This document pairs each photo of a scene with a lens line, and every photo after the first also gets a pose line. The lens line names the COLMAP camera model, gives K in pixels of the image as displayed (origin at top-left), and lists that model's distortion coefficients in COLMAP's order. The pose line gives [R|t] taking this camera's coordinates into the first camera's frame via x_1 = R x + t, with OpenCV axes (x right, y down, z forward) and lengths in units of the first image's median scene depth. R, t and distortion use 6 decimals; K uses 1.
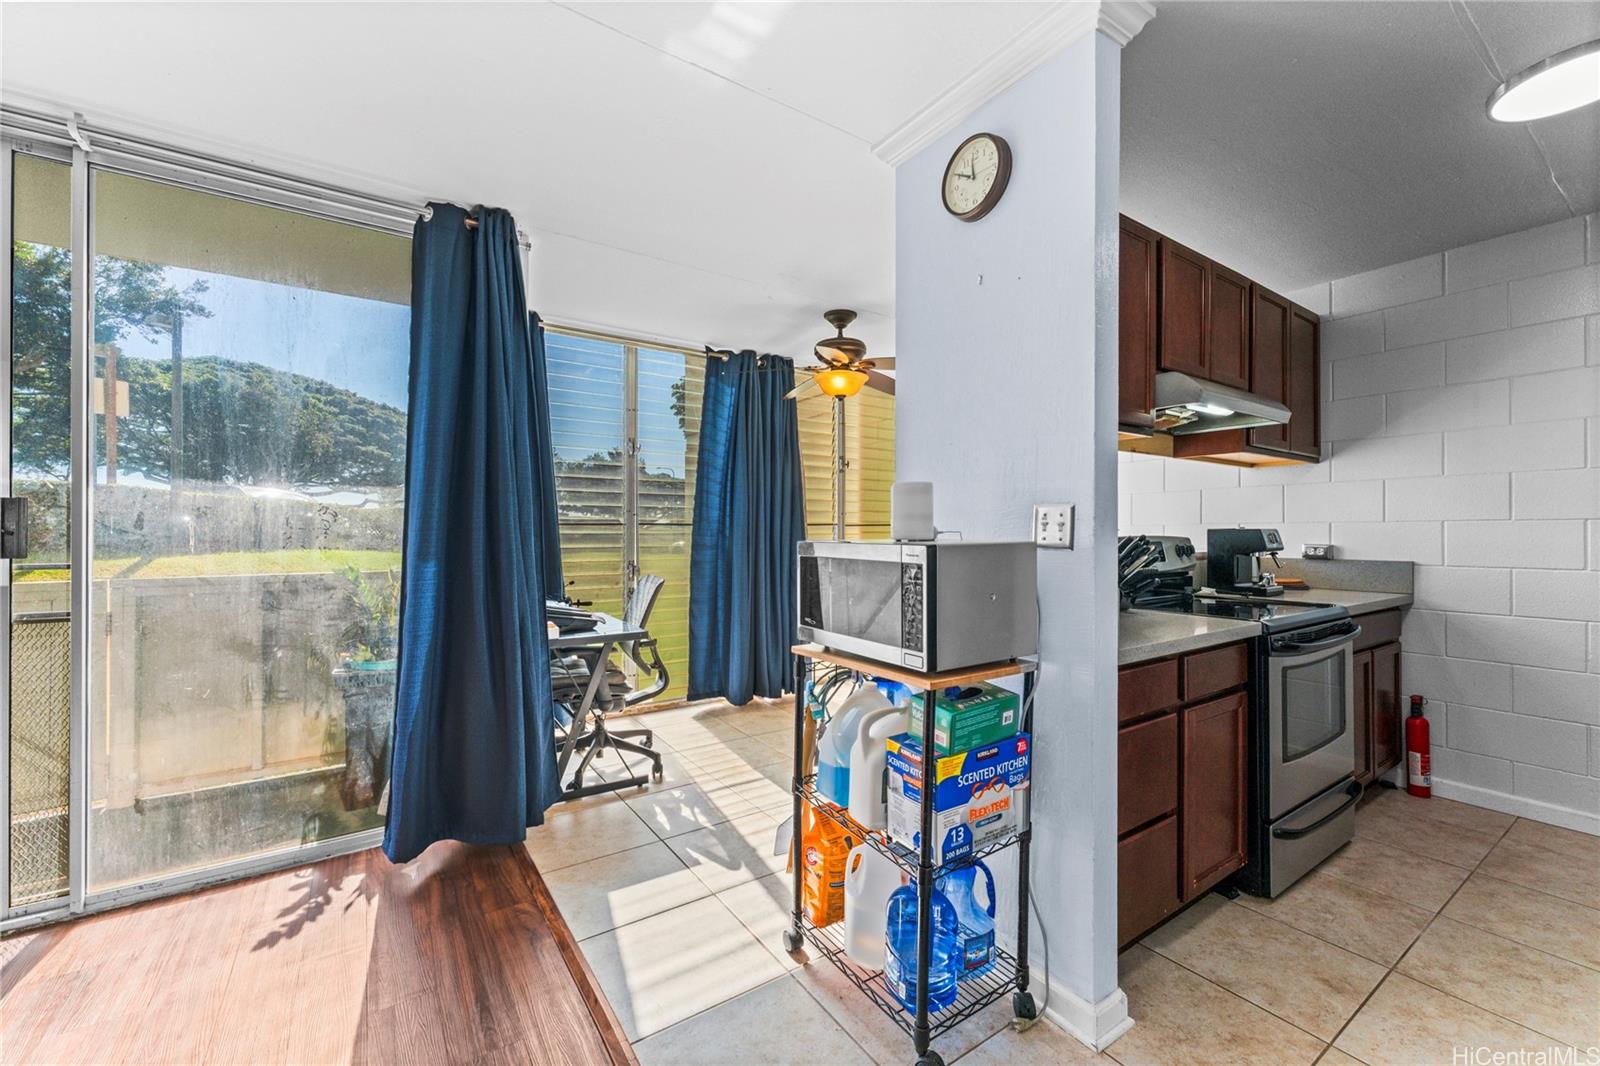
lens RADIAL K [[642.0, 0, 800.0], [0, 642.0, 533.0], [0, 0, 1]] dist [-0.000518, 0.000142]
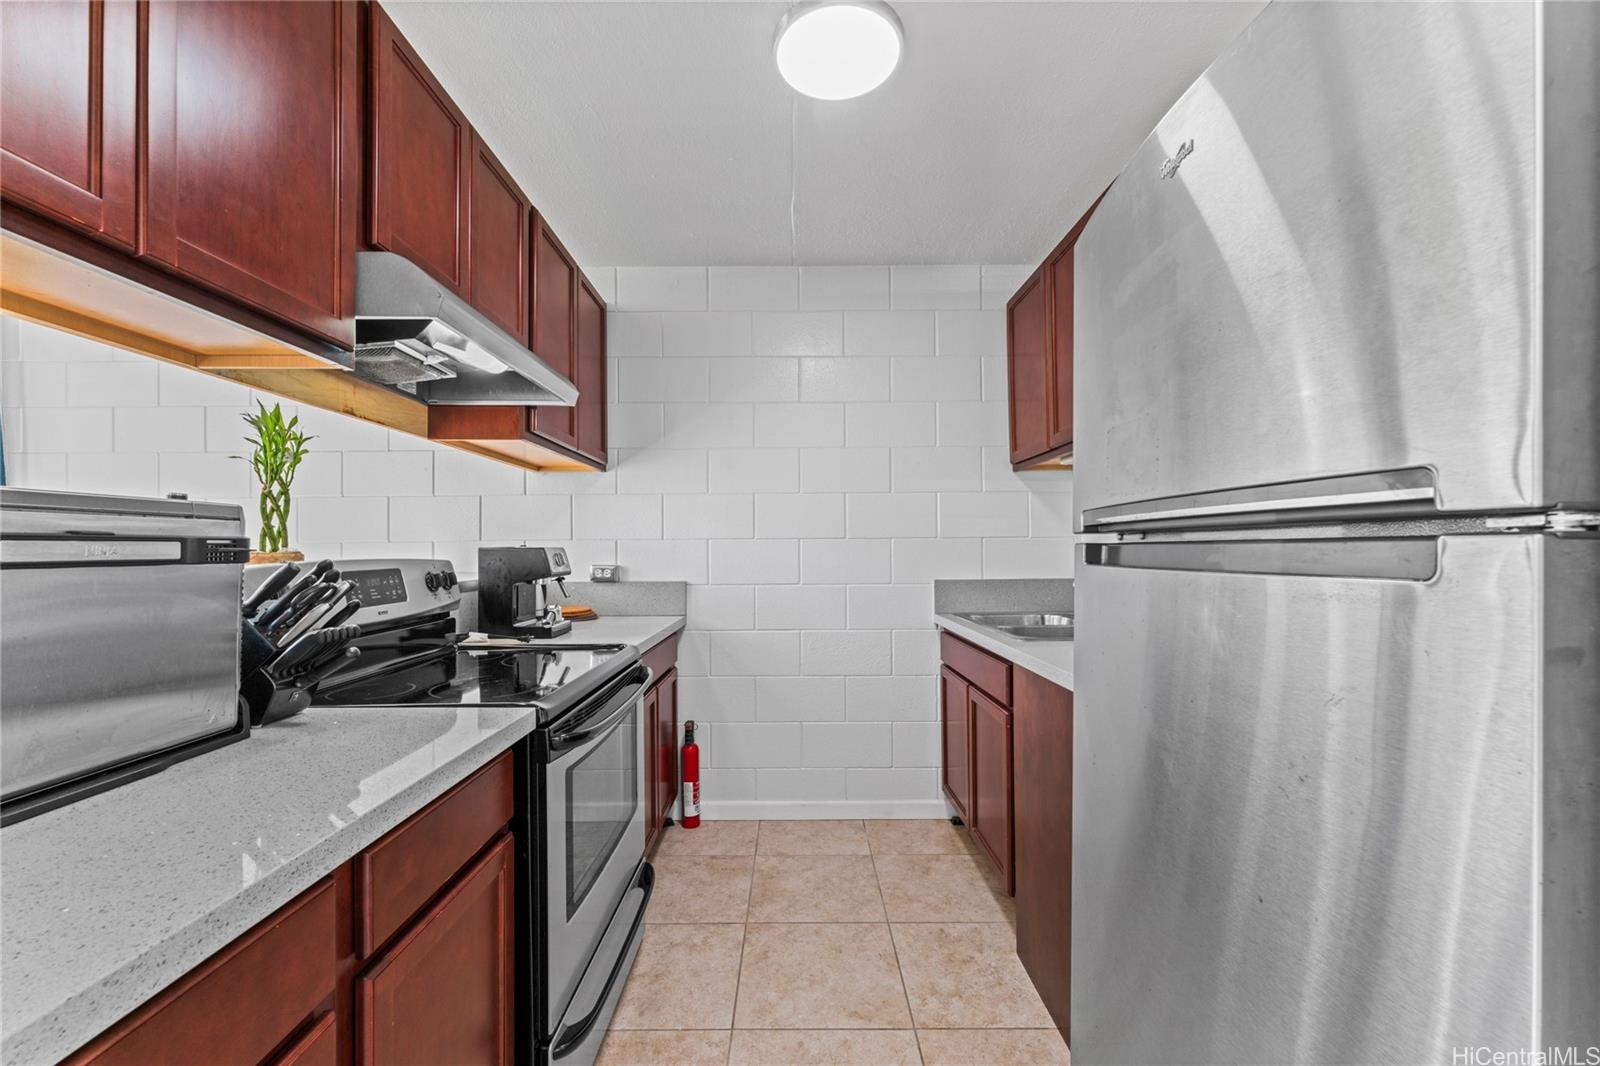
lens RADIAL K [[642.0, 0, 800.0], [0, 642.0, 533.0], [0, 0, 1]] dist [-0.000518, 0.000142]
pose [[0.553689, 0.017156, 0.832547, 0.253476], [0.006624, 0.999665, -0.025006, -0.002501], [-0.832697, 0.019360, 0.553390, 0.330650]]
